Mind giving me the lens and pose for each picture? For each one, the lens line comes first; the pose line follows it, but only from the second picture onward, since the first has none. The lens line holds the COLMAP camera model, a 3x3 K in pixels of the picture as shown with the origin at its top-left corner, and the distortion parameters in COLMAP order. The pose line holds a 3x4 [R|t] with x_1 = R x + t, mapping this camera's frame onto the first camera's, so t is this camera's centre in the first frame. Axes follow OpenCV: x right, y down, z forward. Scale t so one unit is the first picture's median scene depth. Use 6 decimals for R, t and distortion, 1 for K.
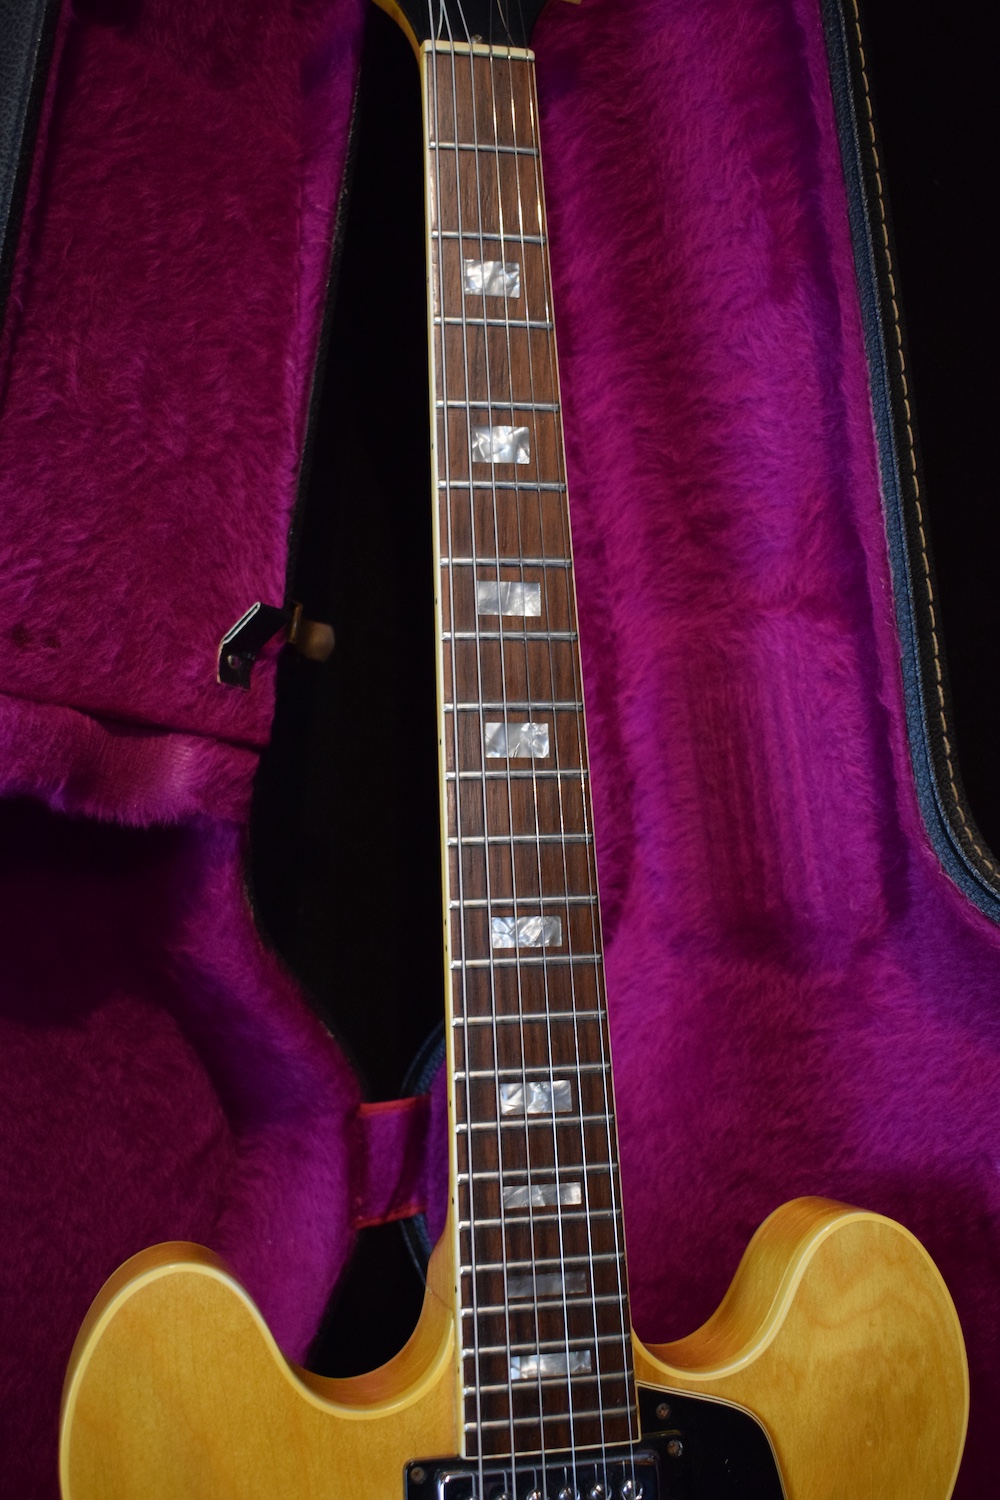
lens RADIAL K [[1748.0, 0, 489.7], [0, 1748.0, 745.1], [0, 0, 1]] dist [-0.061334, 0.000000]
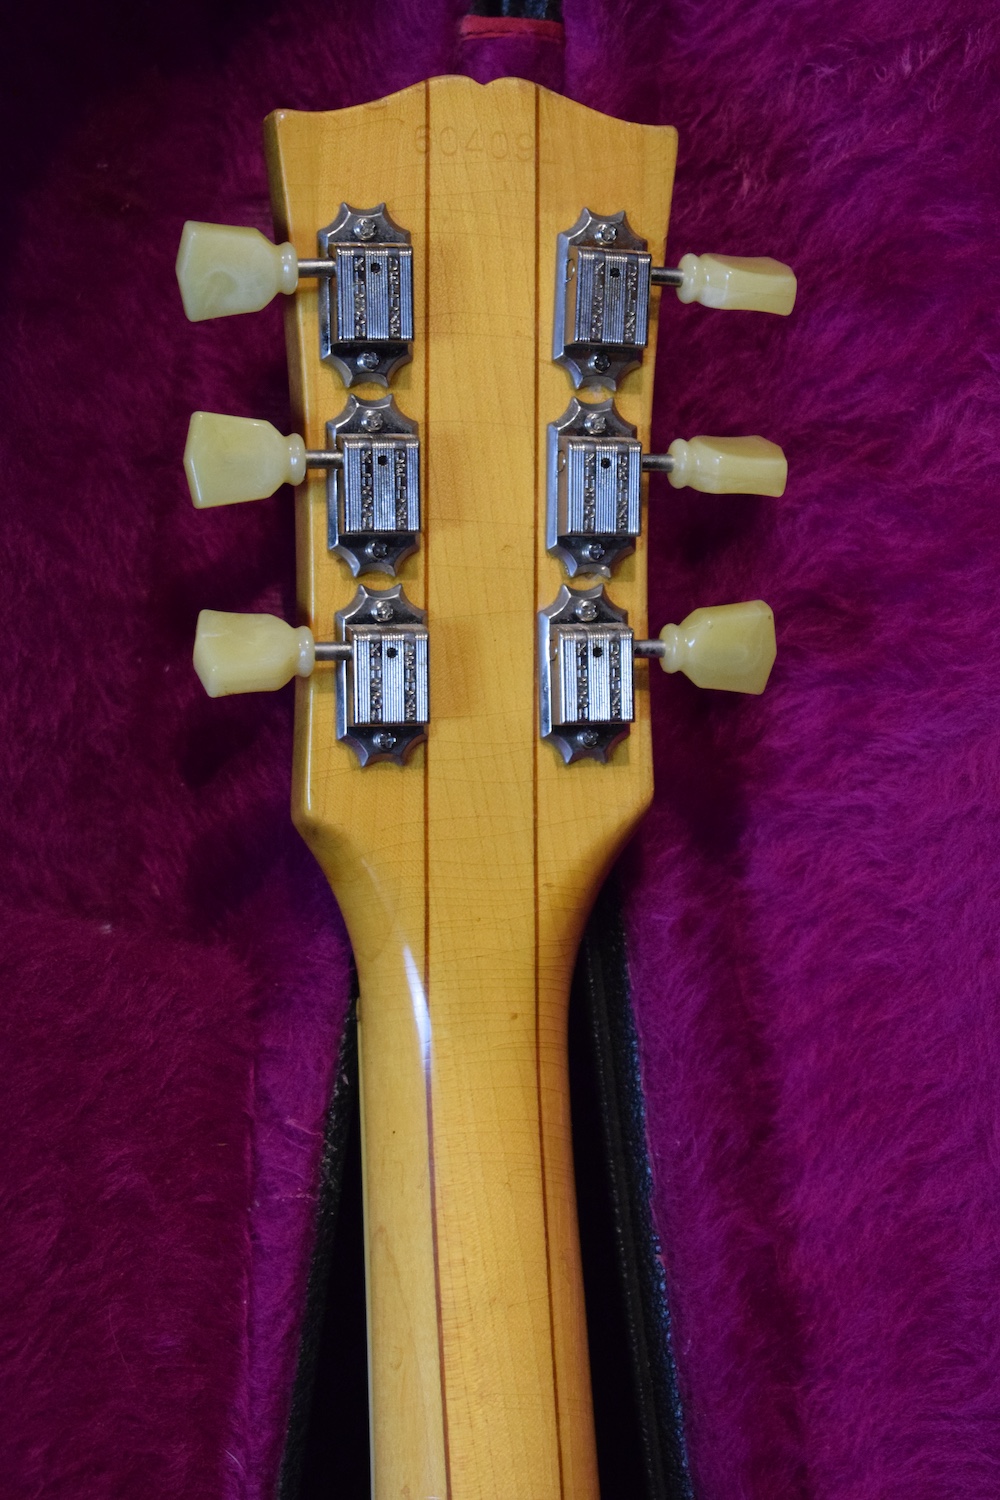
lens RADIAL K [[3450.5, 0, 488.1], [0, 3450.5, 741.8], [0, 0, 1]] dist [0.061831, 0.000000]
pose [[0.999939, -0.004329, -0.010124, -0.032338], [0.003564, 0.997224, -0.074380, -0.345285], [0.010418, 0.074339, 0.997179, 0.016060]]
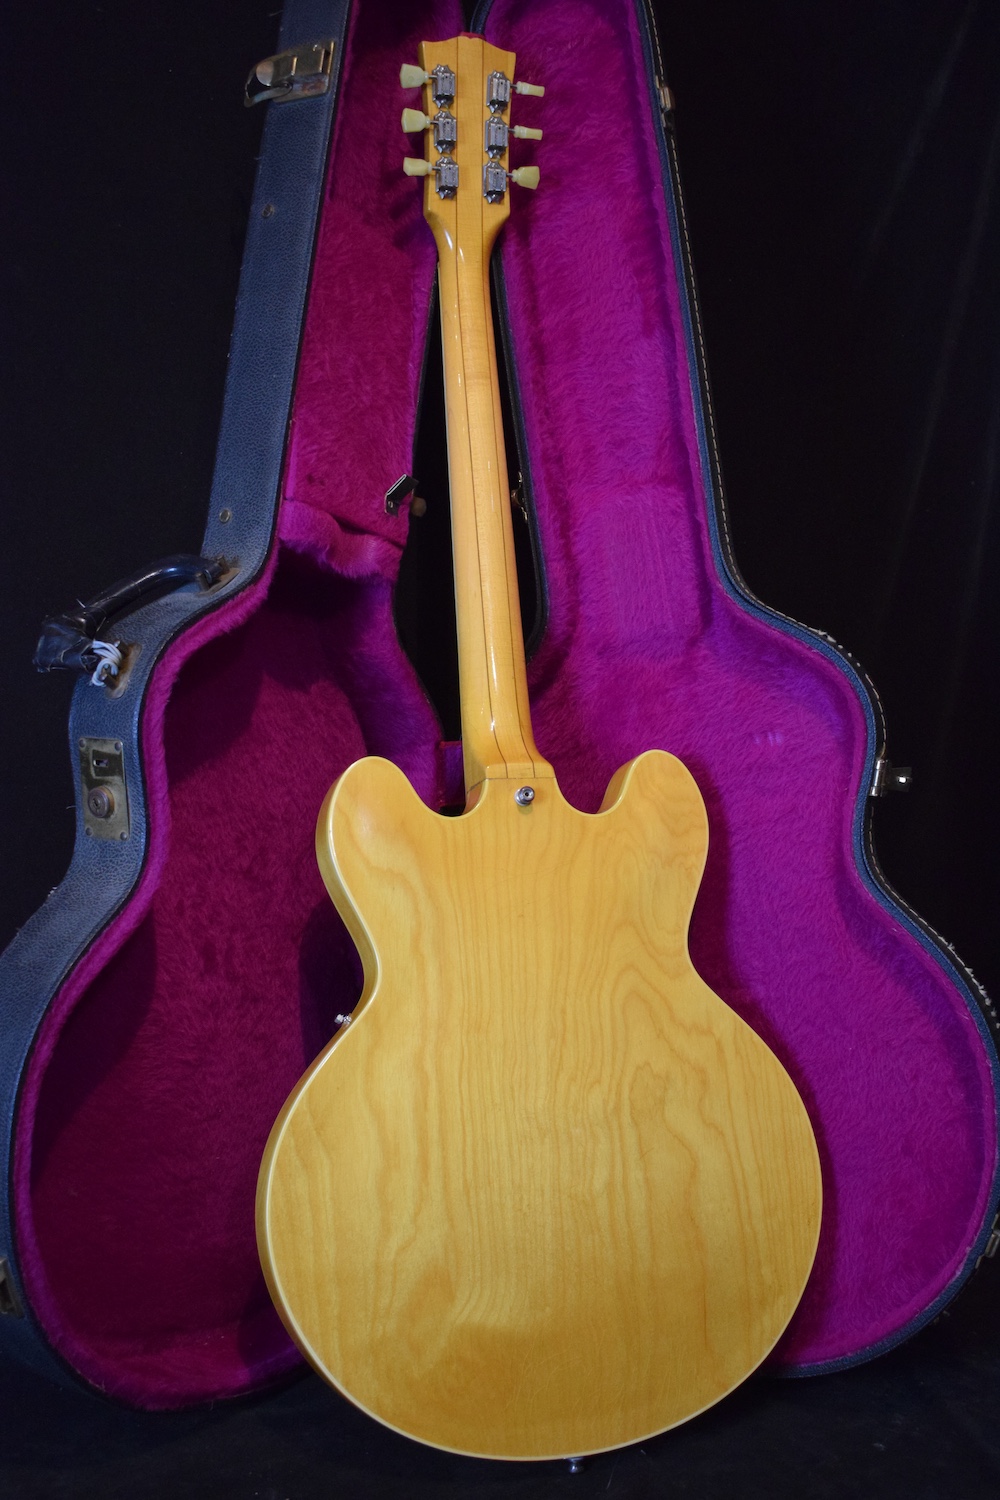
lens RADIAL K [[1748.0, 0, 496.7], [0, 1748.0, 745.1], [0, 0, 1]] dist [-0.061334, 0.000000]
pose [[0.996579, -0.007346, 0.082318, -0.184559], [0.010915, 0.999016, -0.042989, 0.313673], [-0.081921, 0.043741, 0.995678, -1.019603]]
